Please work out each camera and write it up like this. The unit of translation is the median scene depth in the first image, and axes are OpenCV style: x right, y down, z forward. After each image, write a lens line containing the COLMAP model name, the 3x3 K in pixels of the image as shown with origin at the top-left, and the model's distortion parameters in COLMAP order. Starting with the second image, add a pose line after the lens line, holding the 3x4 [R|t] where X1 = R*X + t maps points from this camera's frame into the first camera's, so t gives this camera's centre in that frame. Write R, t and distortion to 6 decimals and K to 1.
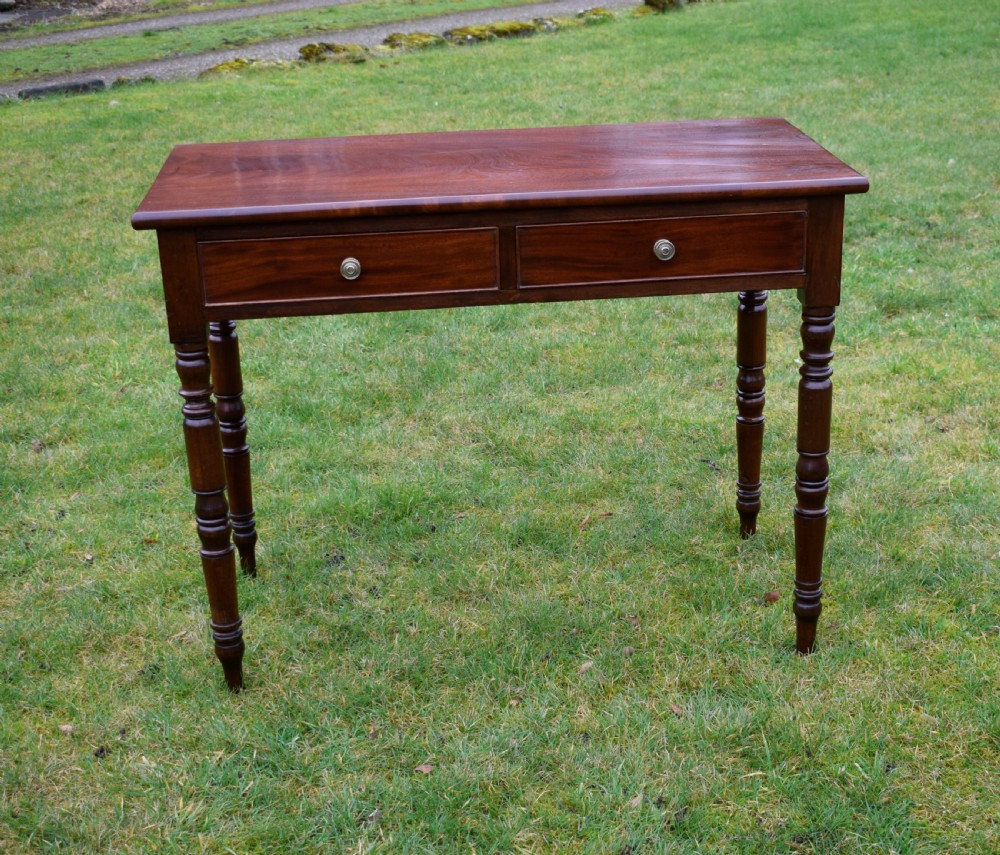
lens RADIAL K [[1601.9, 0, 534.3], [0, 1601.9, 439.4], [0, 0, 1]] dist [-0.018483, 0.000000]
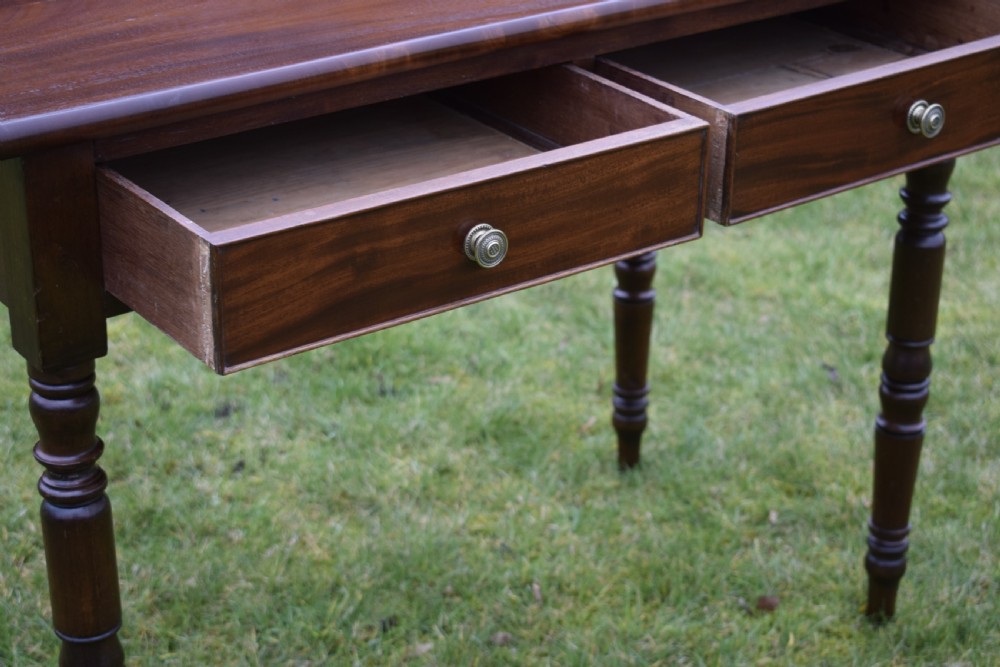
lens RADIAL K [[2014.2, 0, 494.6], [0, 2014.2, 338.2], [0, 0, 1]] dist [-0.013691, 0.000000]
pose [[0.857518, -0.184660, 0.480171, -0.380459], [0.154724, 0.982719, 0.101610, -0.105440], [-0.490637, -0.012839, 0.871270, 0.359232]]
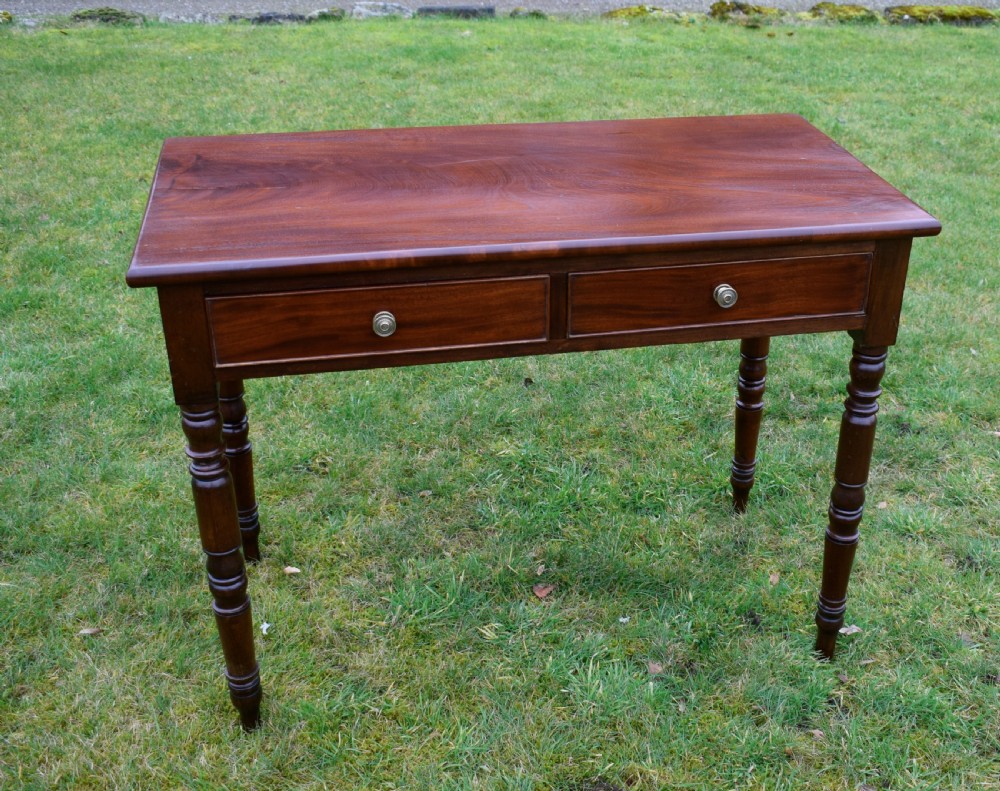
lens RADIAL K [[1208.6, 0, 586.5], [0, 1208.6, 367.6], [0, 0, 1]] dist [-0.030713, 0.000000]
pose [[0.990768, -0.012558, 0.134982, -0.087282], [-0.002632, 0.993730, 0.111774, -0.145701], [-0.135540, -0.111098, 0.984523, 0.301711]]
